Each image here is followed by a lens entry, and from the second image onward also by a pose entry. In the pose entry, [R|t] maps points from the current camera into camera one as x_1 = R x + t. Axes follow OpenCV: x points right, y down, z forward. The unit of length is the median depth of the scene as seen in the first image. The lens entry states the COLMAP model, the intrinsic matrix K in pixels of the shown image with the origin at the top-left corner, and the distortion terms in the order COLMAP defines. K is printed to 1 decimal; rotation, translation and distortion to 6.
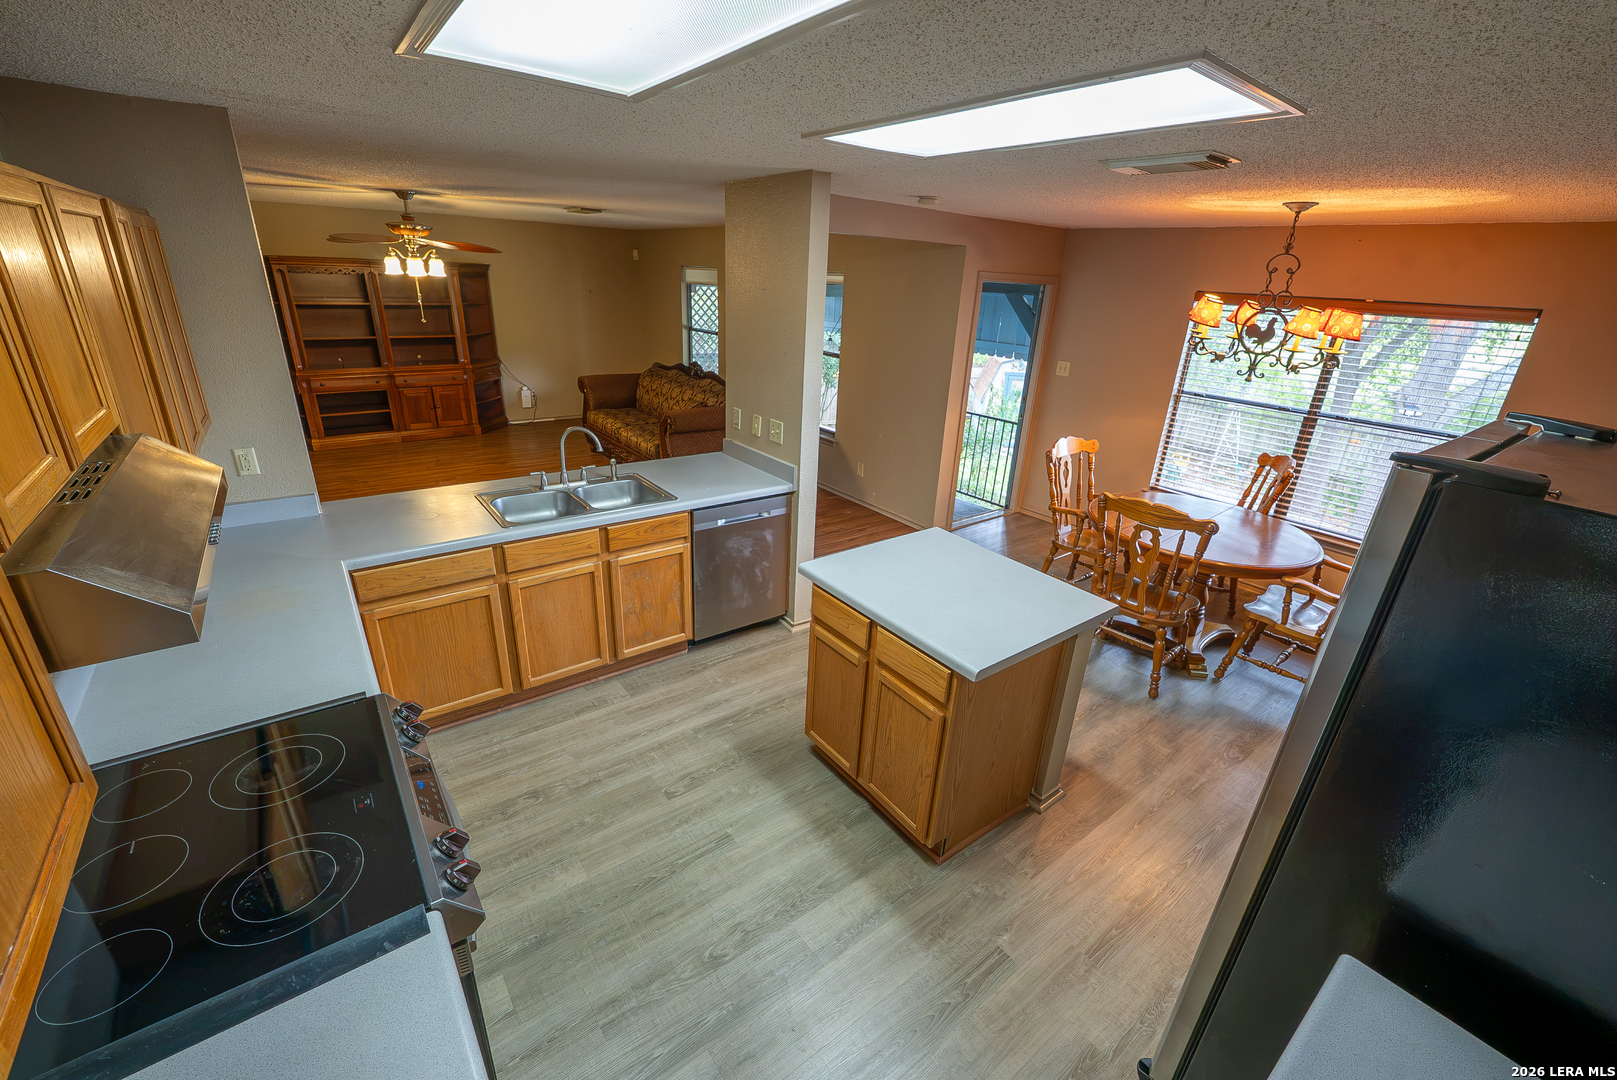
lens RADIAL K [[659.4, 0, 800.2], [0, 659.4, 538.4], [0, 0, 1]] dist [-0.009966, -0.000952]
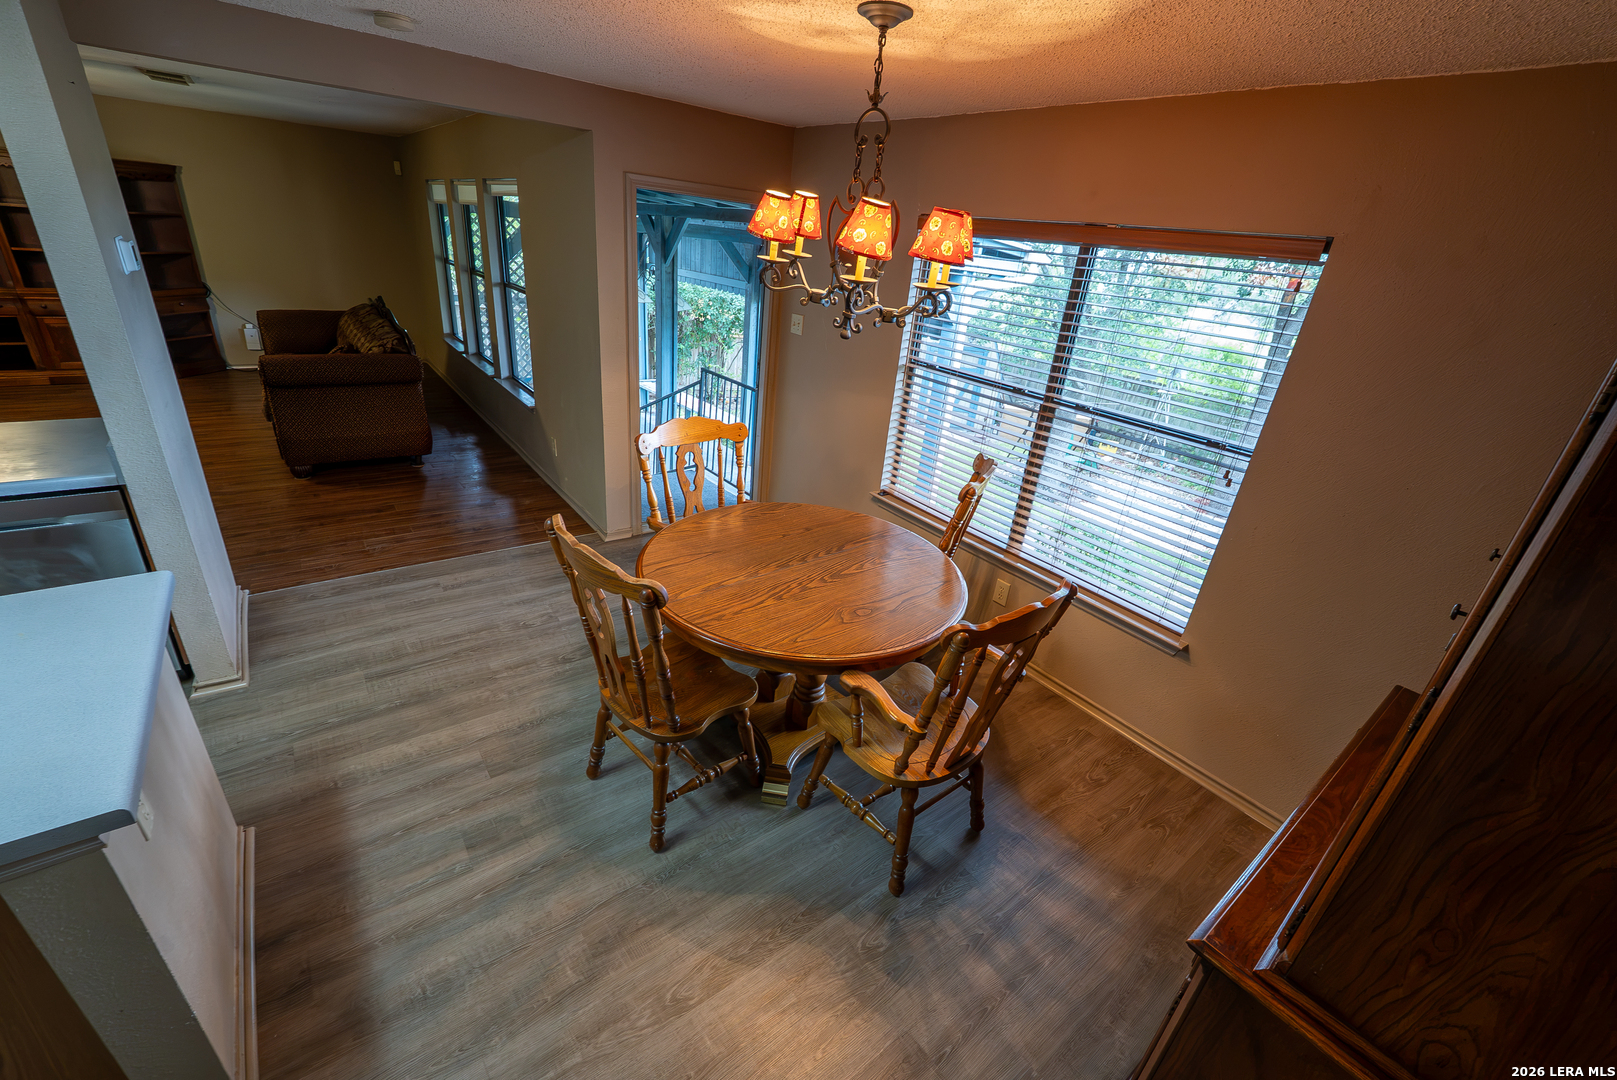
lens RADIAL K [[659.4, 0, 801.3], [0, 659.4, 538.4], [0, 0, 1]] dist [-0.009966, -0.000952]
pose [[0.998694, 0.045884, 0.022484, 0.647194], [-0.046896, 0.997805, 0.046763, -0.084009], [-0.020289, -0.047756, 0.998653, 0.395958]]
